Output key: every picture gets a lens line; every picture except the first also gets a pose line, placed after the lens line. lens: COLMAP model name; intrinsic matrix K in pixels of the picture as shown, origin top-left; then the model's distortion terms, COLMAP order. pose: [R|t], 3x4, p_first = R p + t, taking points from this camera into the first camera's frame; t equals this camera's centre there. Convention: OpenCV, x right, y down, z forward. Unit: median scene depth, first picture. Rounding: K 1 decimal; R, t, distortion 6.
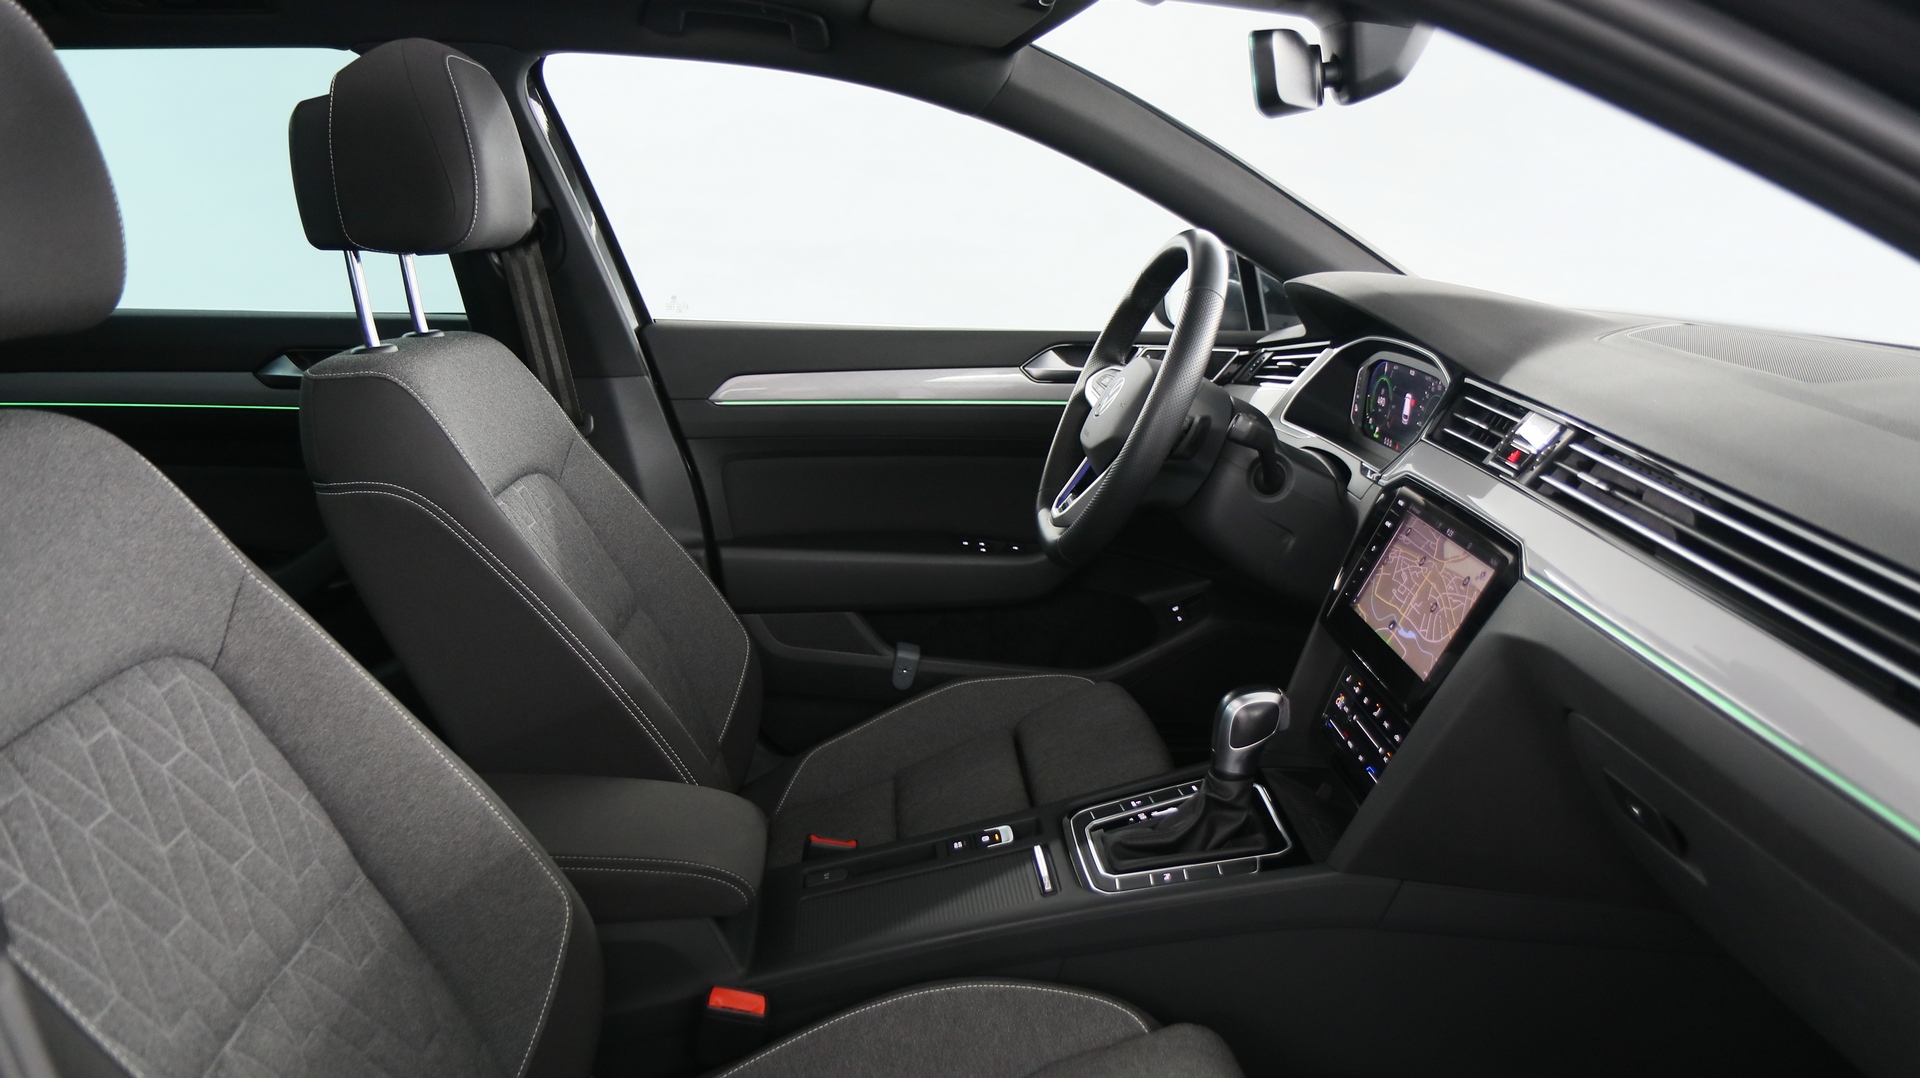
lens RADIAL K [[1450.8, 0, 953.6], [0, 1450.8, 551.2], [0, 0, 1]] dist [-0.040159, 0.038551]
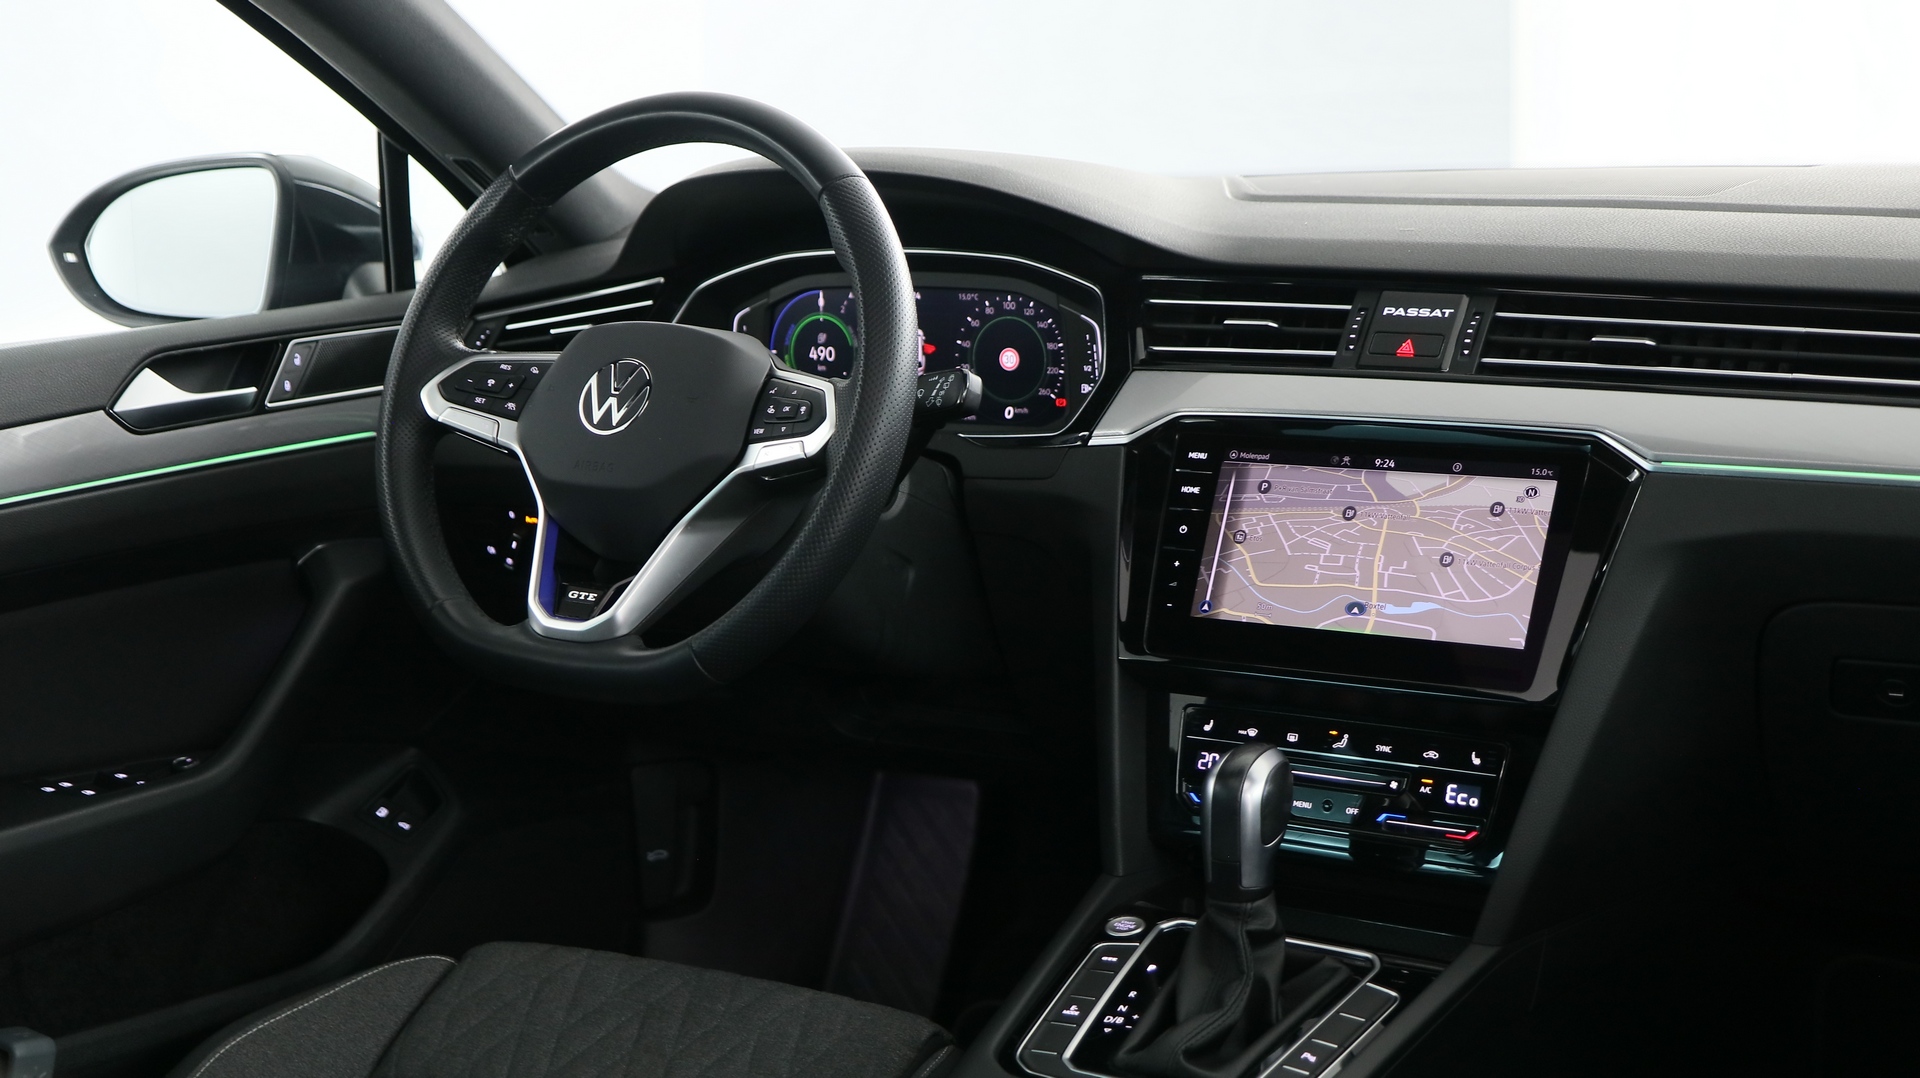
lens RADIAL K [[2639.9, 0, 960.0], [0, 2639.9, 539.0], [0, 0, 1]] dist [0.007347, 0.015427]
pose [[0.574019, -0.177466, 0.799380, -0.789735], [0.240550, 0.969704, 0.042544, -0.078569], [-0.782712, 0.167870, 0.599318, 0.364851]]
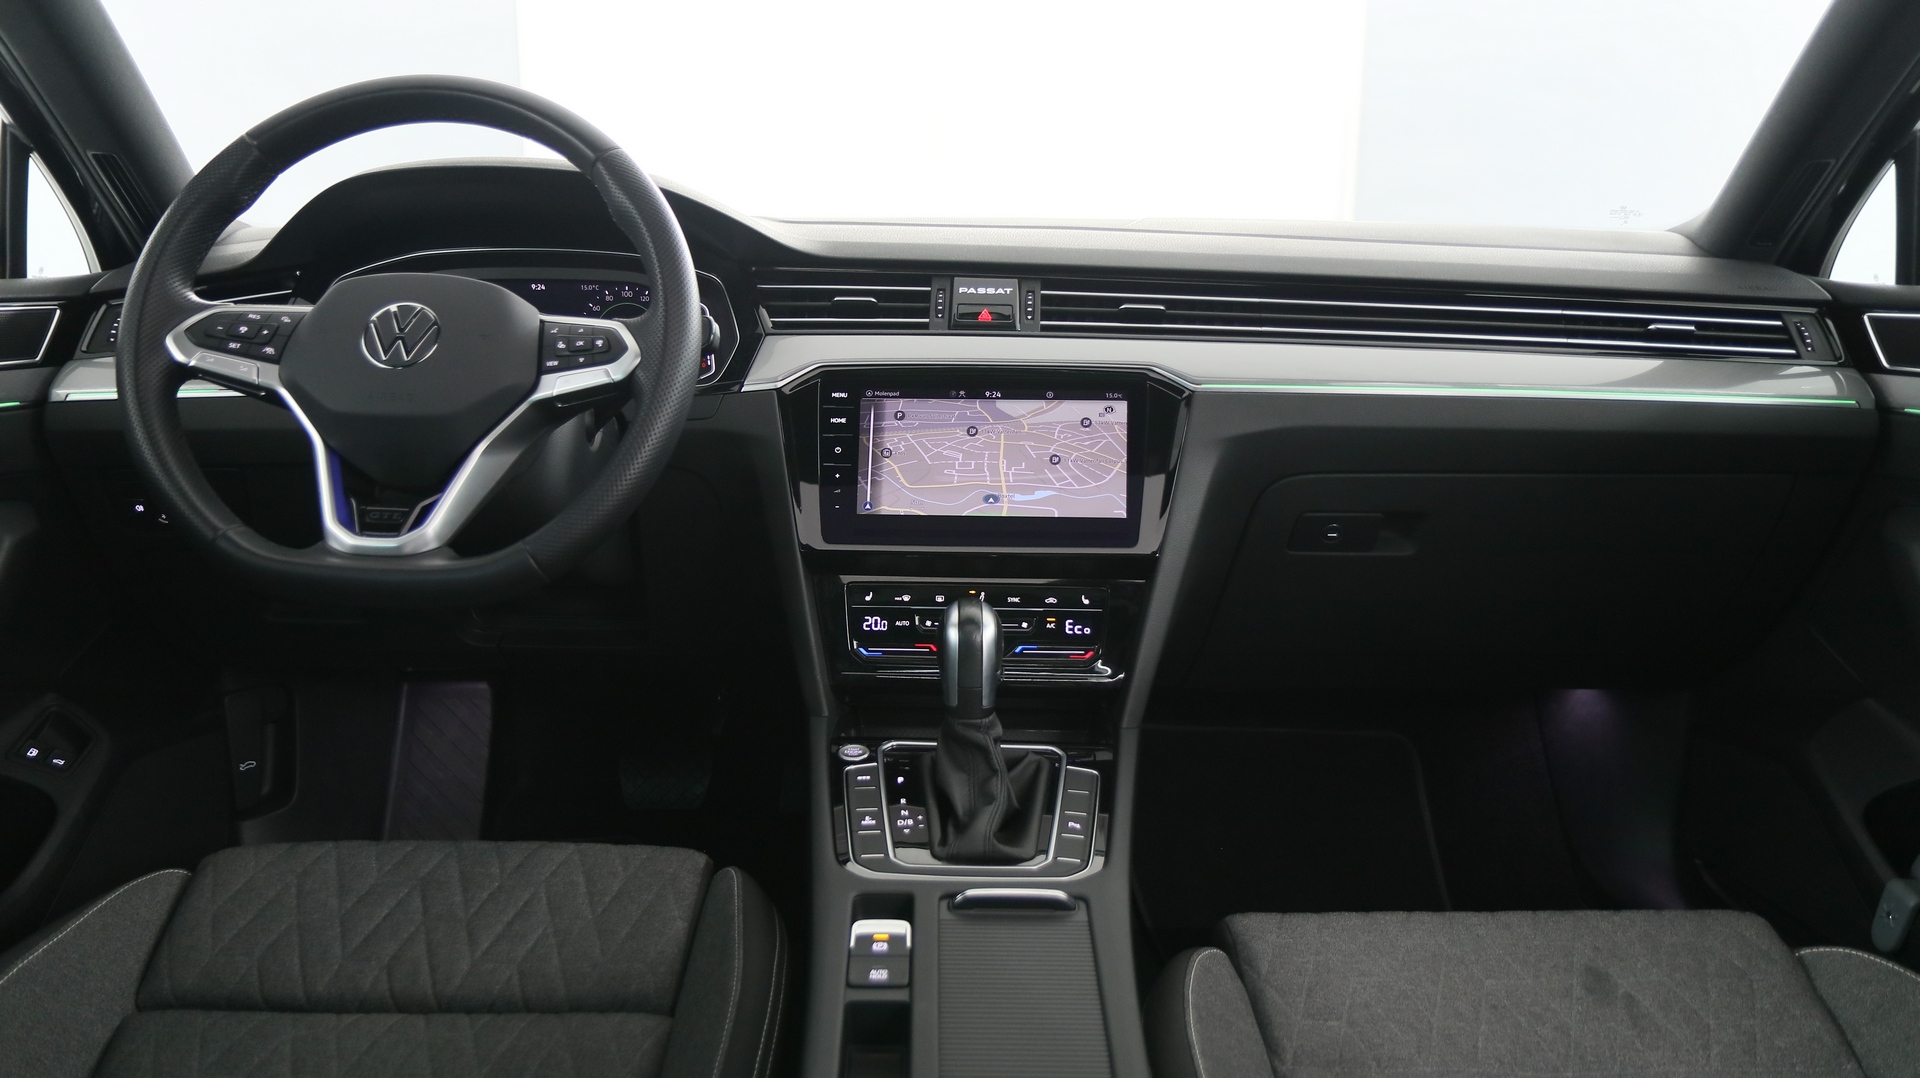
lens RADIAL K [[1450.8, 0, 953.6], [0, 1450.8, 551.2], [0, 0, 1]] dist [-0.040159, 0.038551]
pose [[0.055893, -0.196602, 0.978889, -0.617574], [0.235295, 0.955402, 0.178450, -0.088901], [-0.970316, 0.220353, 0.099660, 0.901223]]
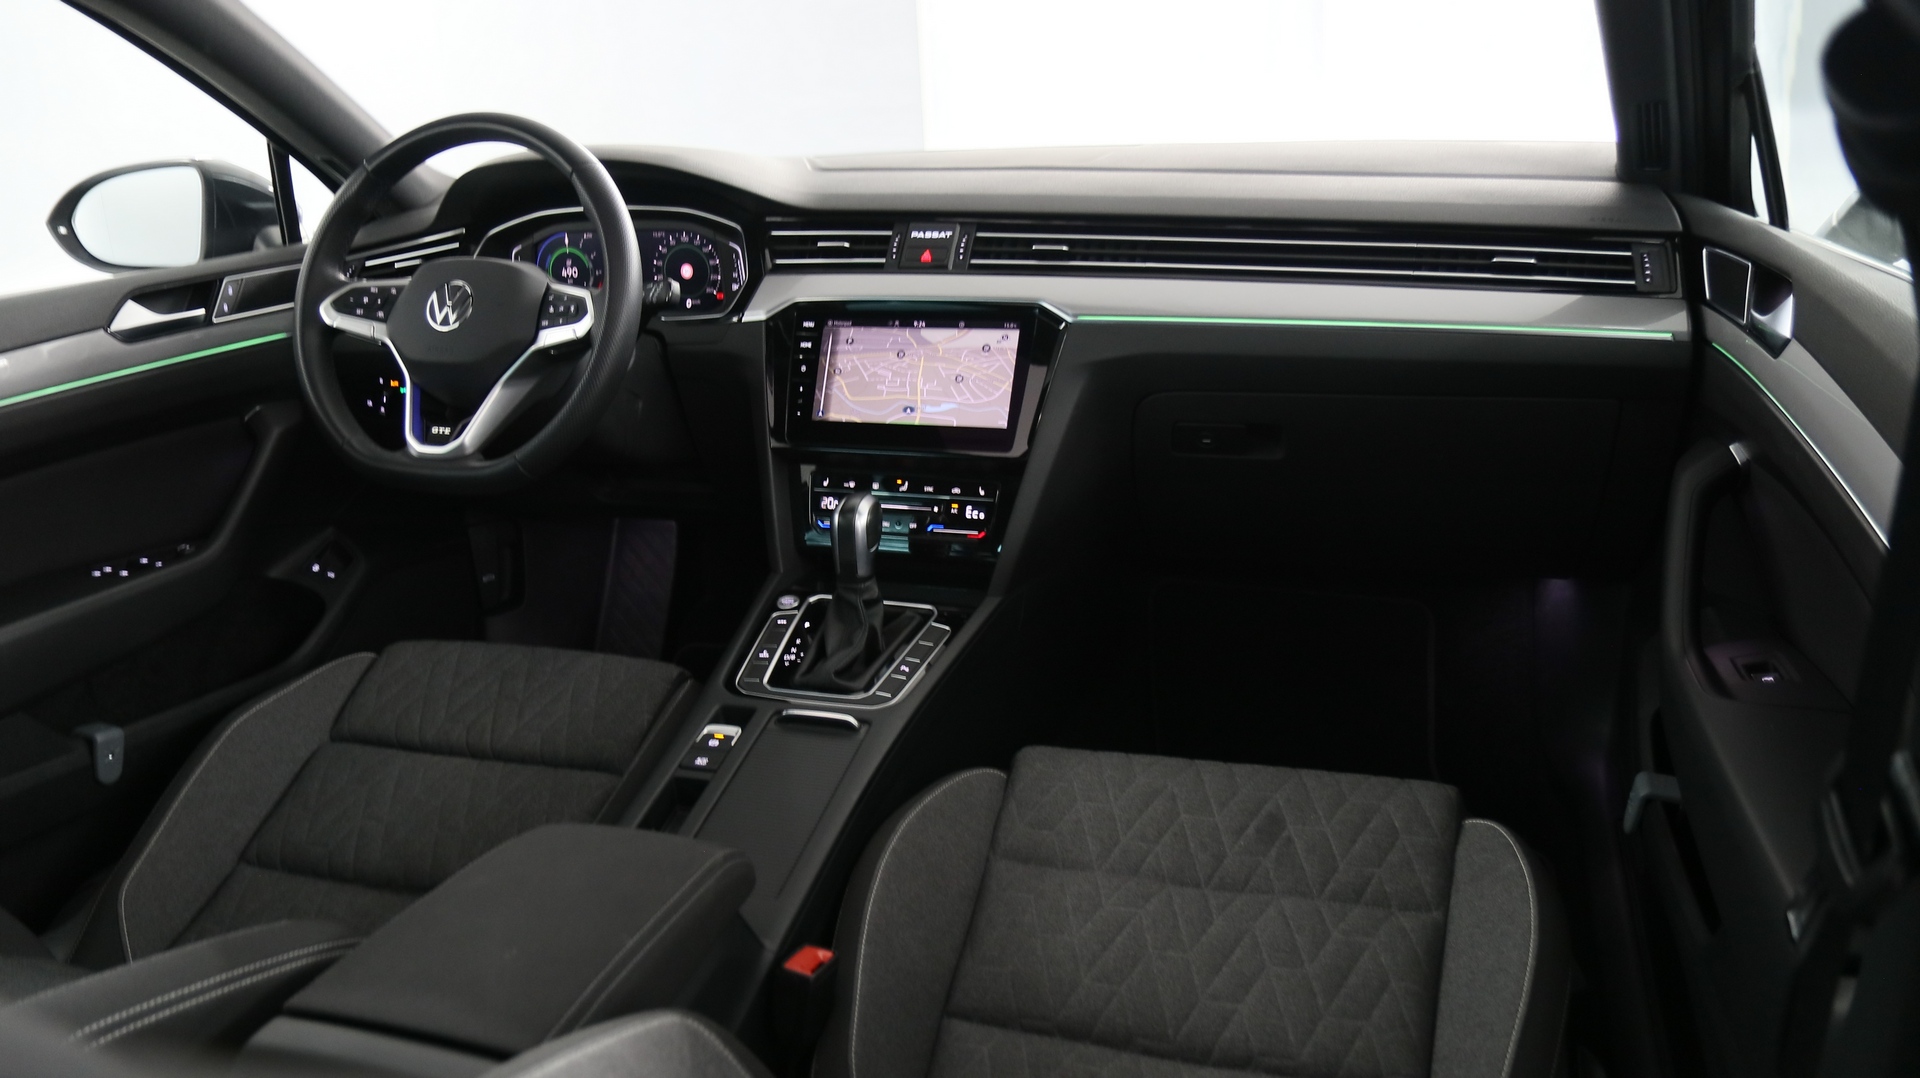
lens RADIAL K [[1450.8, 0, 953.6], [0, 1450.8, 551.2], [0, 0, 1]] dist [-0.040159, 0.038551]
pose [[0.368636, -0.317150, 0.873798, -0.752208], [0.274859, 0.935156, 0.223464, -0.095240], [-0.888009, 0.157794, 0.431903, 0.443327]]
